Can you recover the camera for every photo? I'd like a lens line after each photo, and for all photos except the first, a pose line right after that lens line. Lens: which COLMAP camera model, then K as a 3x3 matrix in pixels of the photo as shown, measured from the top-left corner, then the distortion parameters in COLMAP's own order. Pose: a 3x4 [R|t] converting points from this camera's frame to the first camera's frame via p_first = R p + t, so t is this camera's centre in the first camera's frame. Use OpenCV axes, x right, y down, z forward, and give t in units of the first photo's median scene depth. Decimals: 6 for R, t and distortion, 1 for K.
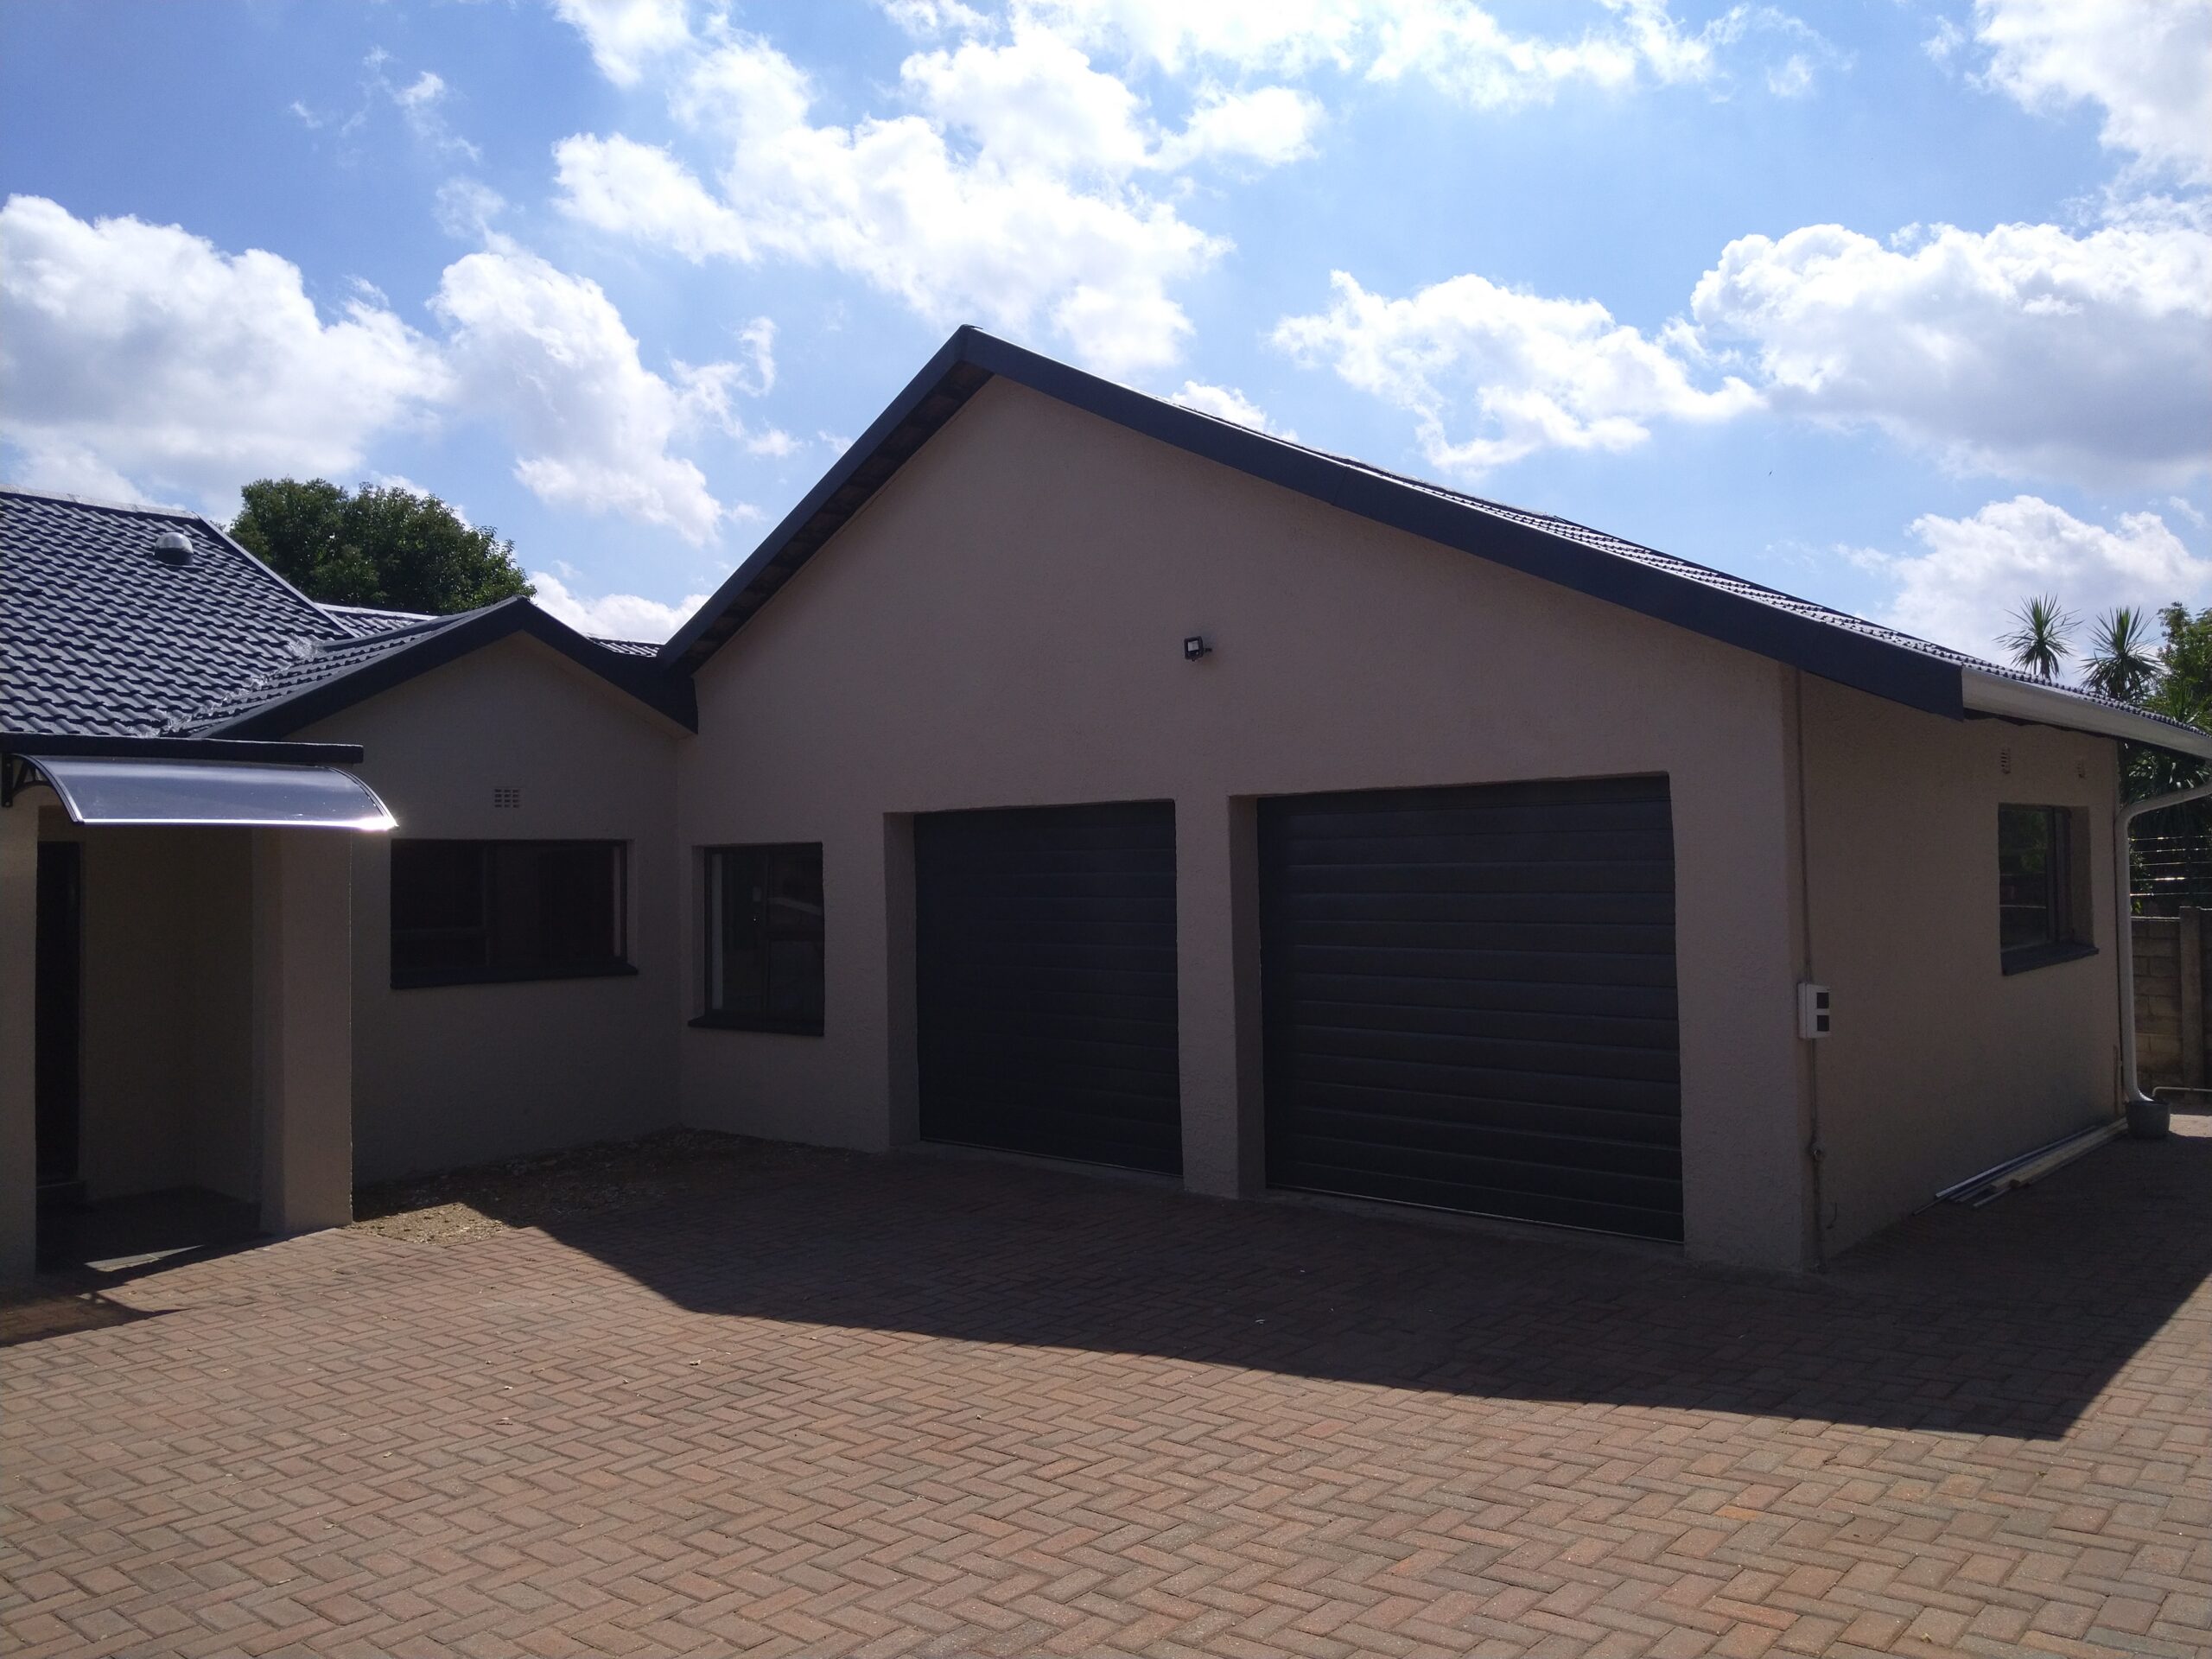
lens RADIAL K [[1700.8, 0, 1092.2], [0, 1700.8, 833.7], [0, 0, 1]] dist [0.028250, -0.032211]
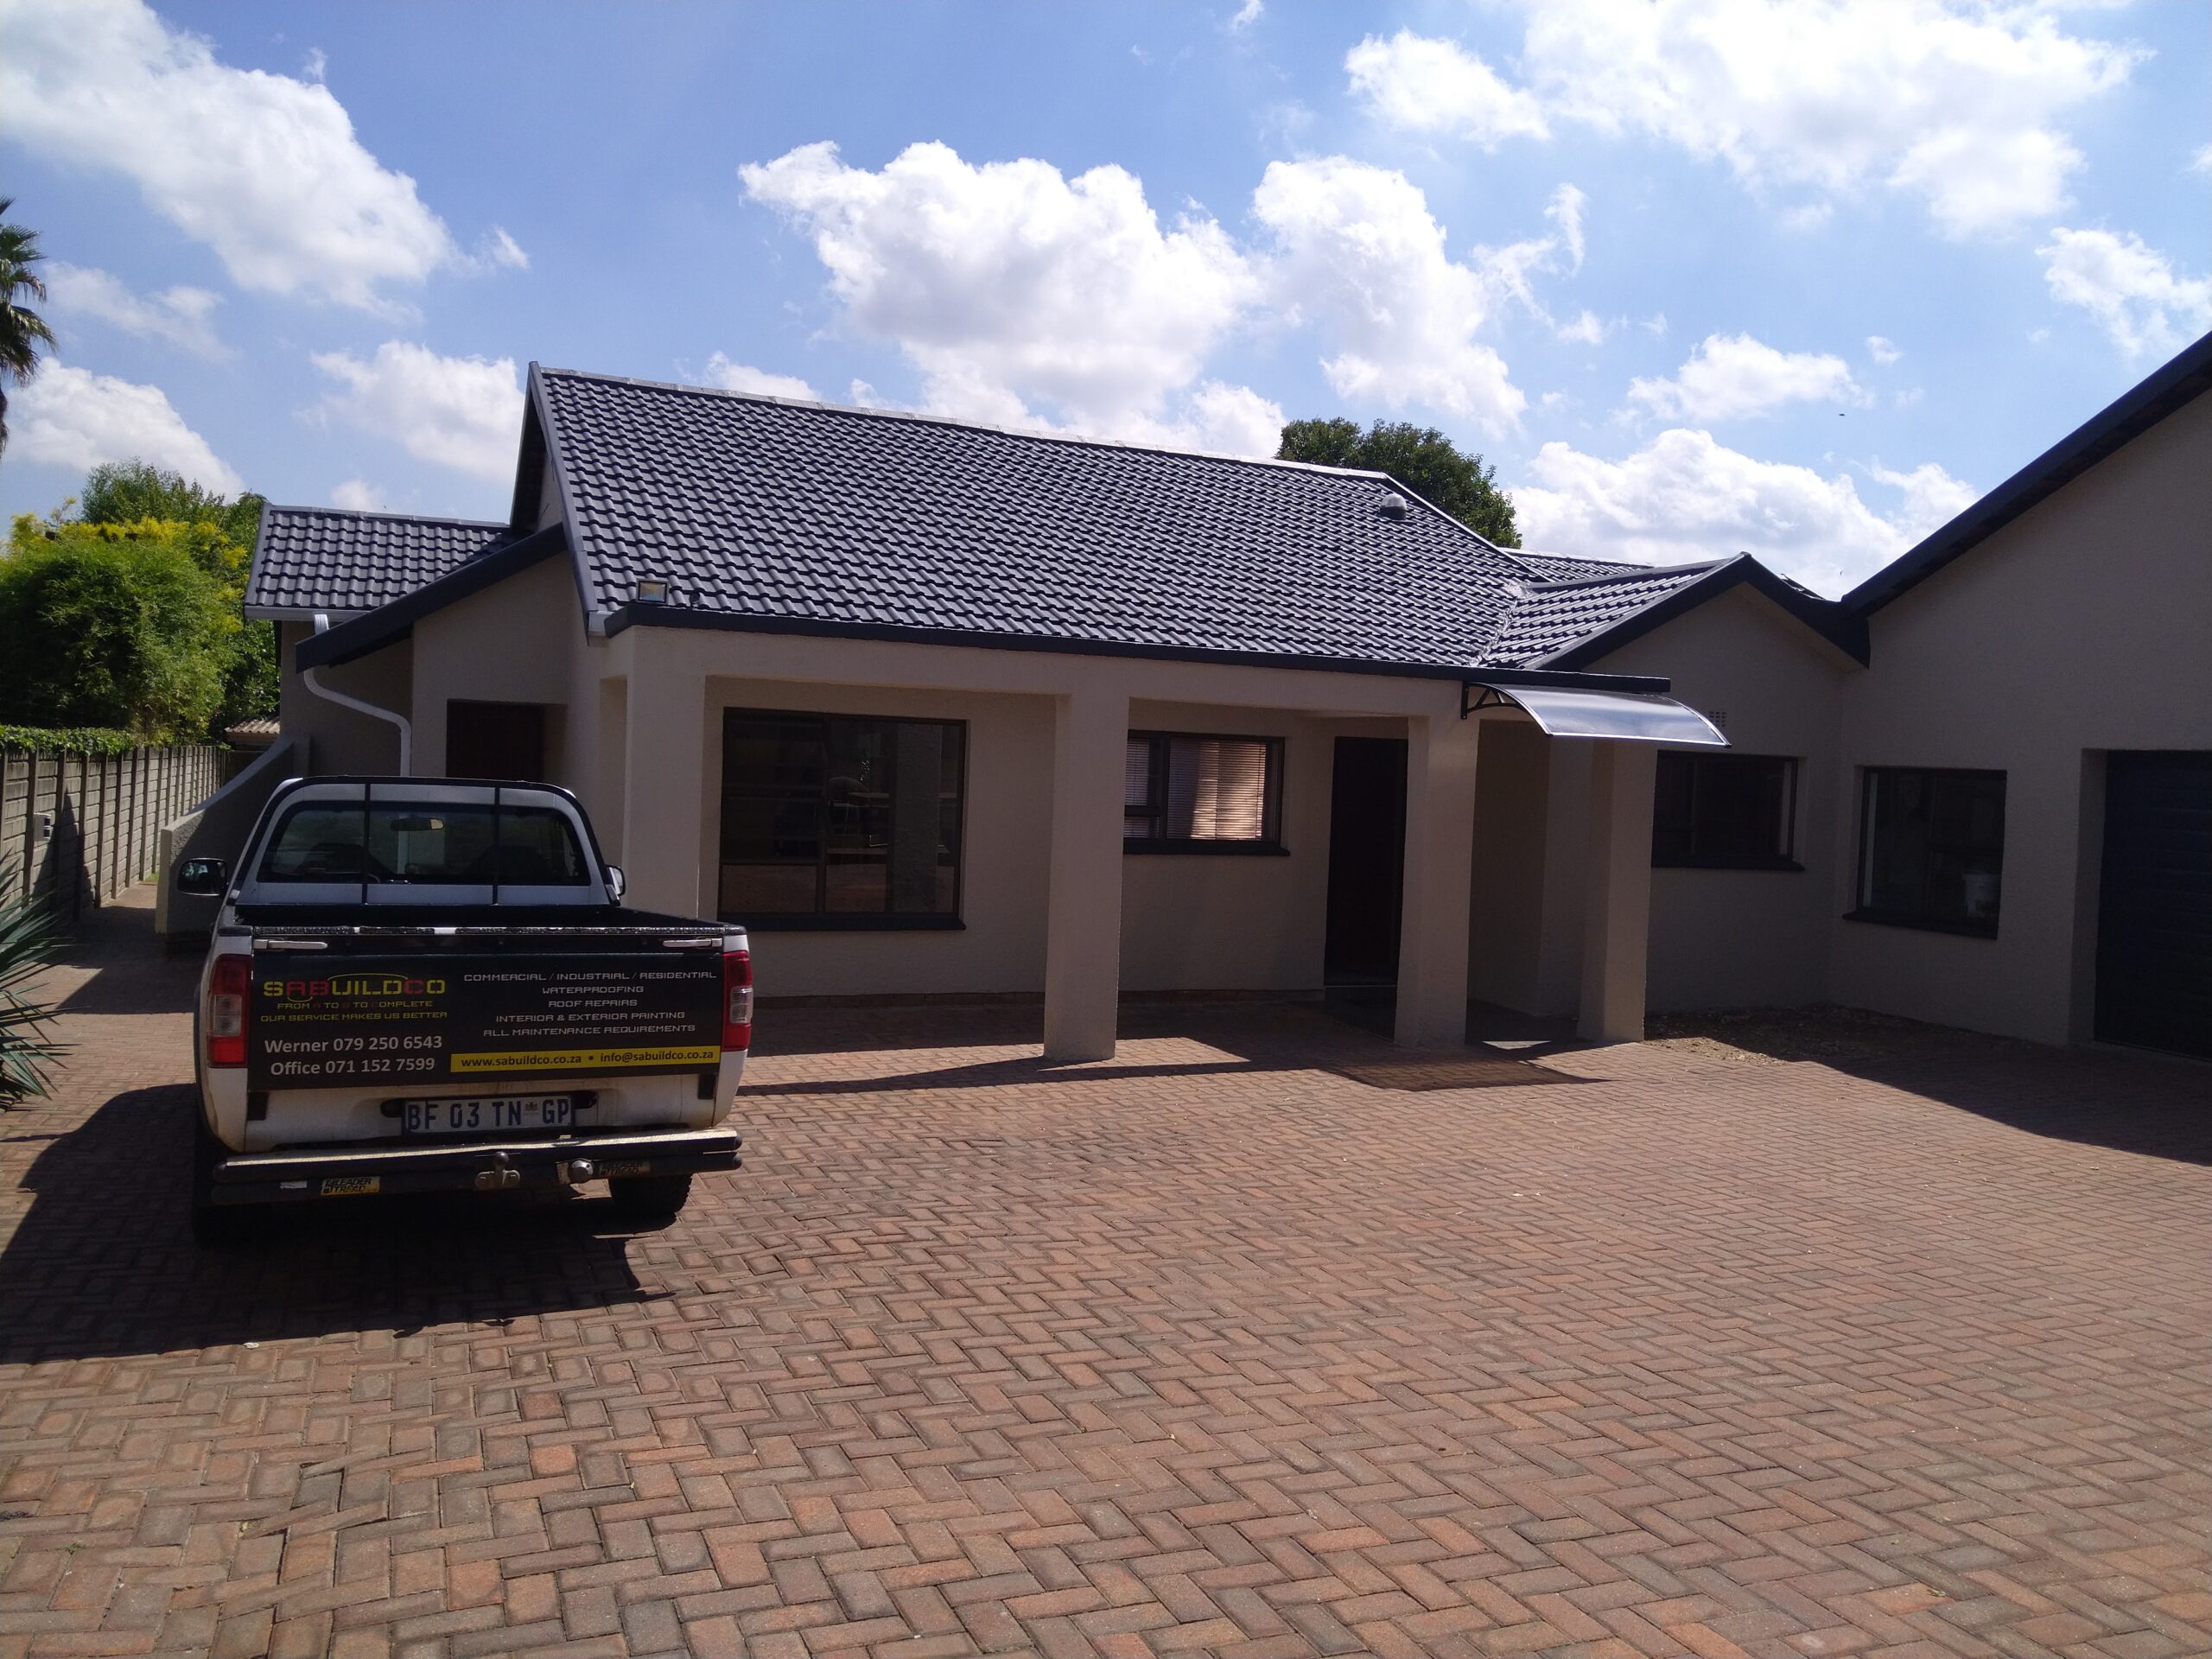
lens RADIAL K [[1700.8, 0, 1073.0], [0, 1700.8, 797.0], [0, 0, 1]] dist [0.028250, -0.032211]
pose [[0.896409, 0.068280, -0.437937, -0.199834], [-0.050083, 0.997339, 0.052985, -0.006132], [0.440389, -0.025563, 0.897443, -0.283280]]
